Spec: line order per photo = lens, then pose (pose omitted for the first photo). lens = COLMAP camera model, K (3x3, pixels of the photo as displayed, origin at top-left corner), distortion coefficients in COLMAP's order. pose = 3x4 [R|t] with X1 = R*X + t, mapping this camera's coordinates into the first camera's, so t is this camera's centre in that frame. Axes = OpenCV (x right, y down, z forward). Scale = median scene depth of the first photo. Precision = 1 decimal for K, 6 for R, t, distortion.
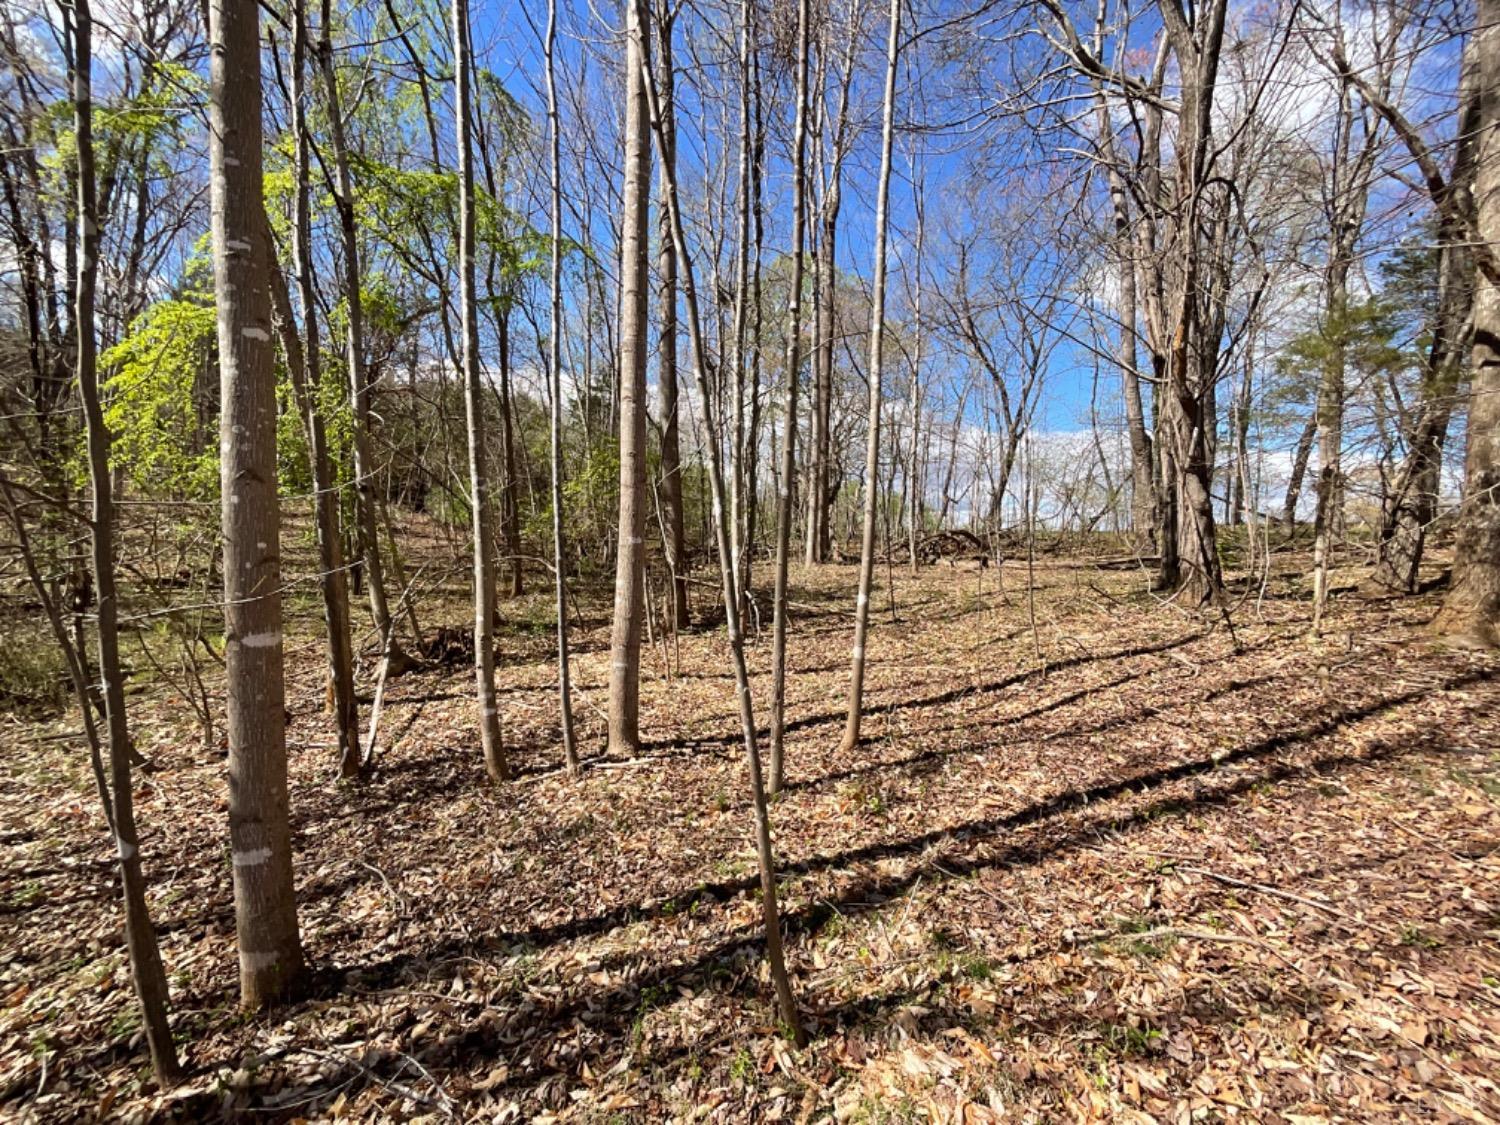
lens RADIAL K [[604.3, 0, 751.6], [0, 604.3, 558.1], [0, 0, 1]] dist [-0.000862, -0.000204]
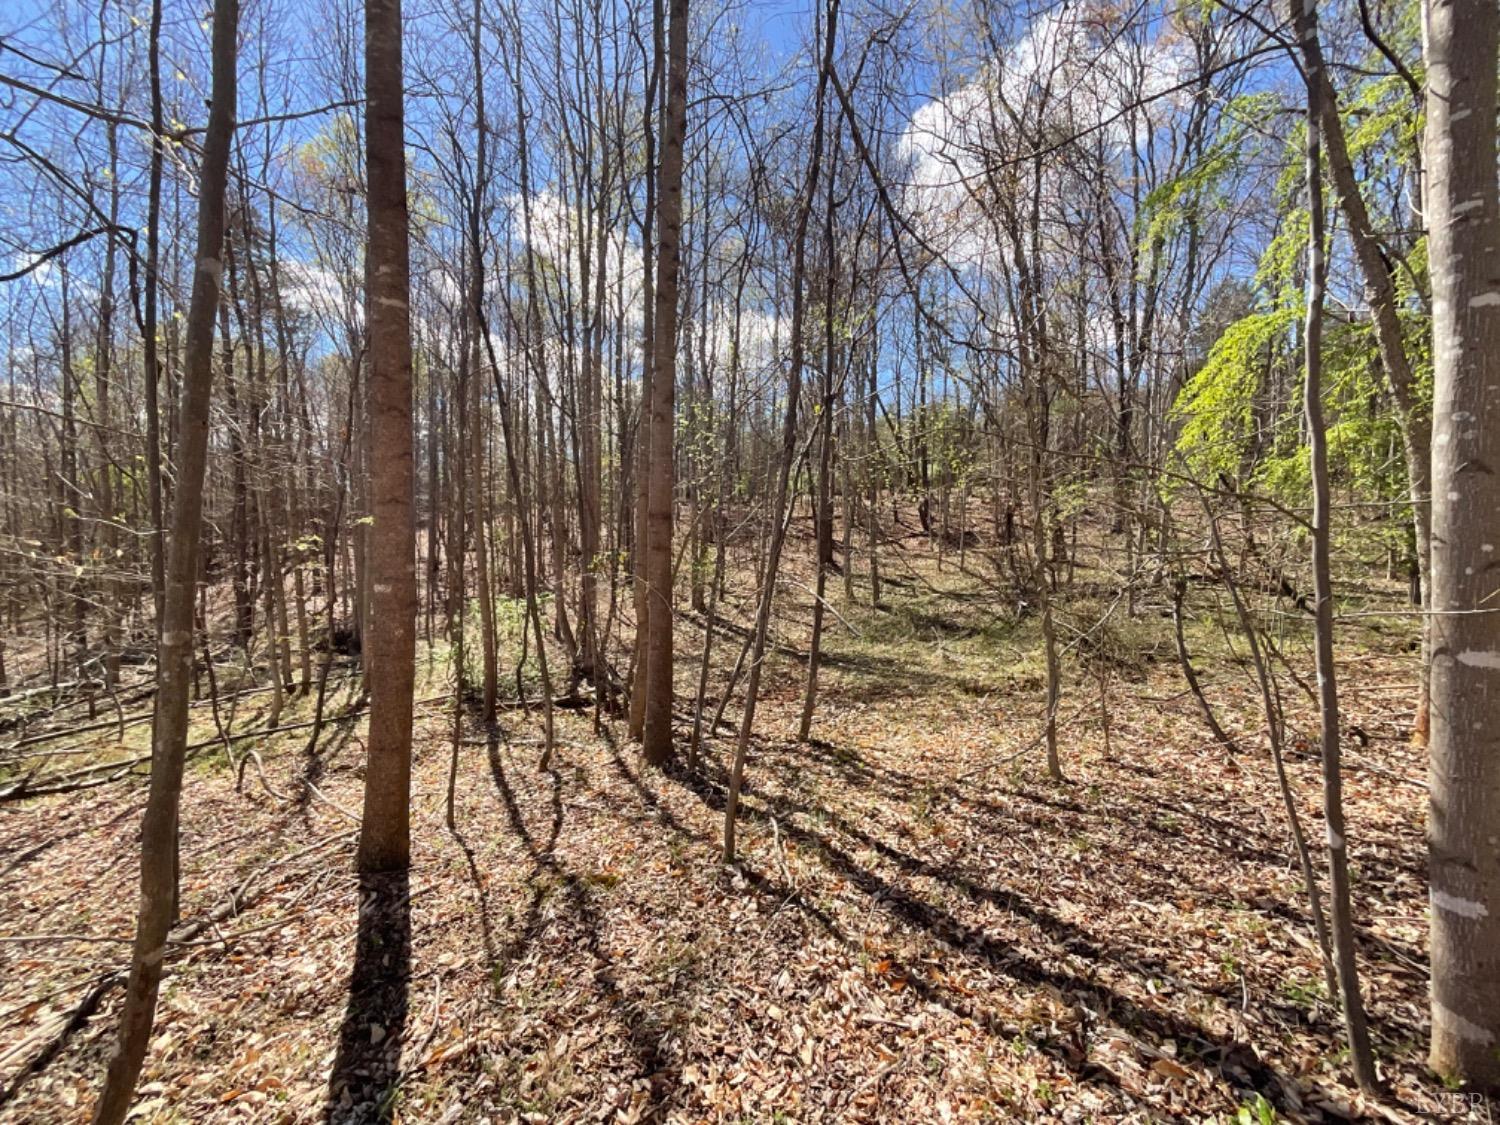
lens RADIAL K [[604.3, 0, 751.8], [0, 604.3, 553.1], [0, 0, 1]] dist [-0.000862, -0.000204]
pose [[0.206900, 0.003615, -0.978355, -0.123735], [-0.009704, 0.999952, 0.001643, -0.003225], [0.978314, 0.009154, 0.206925, -0.117737]]
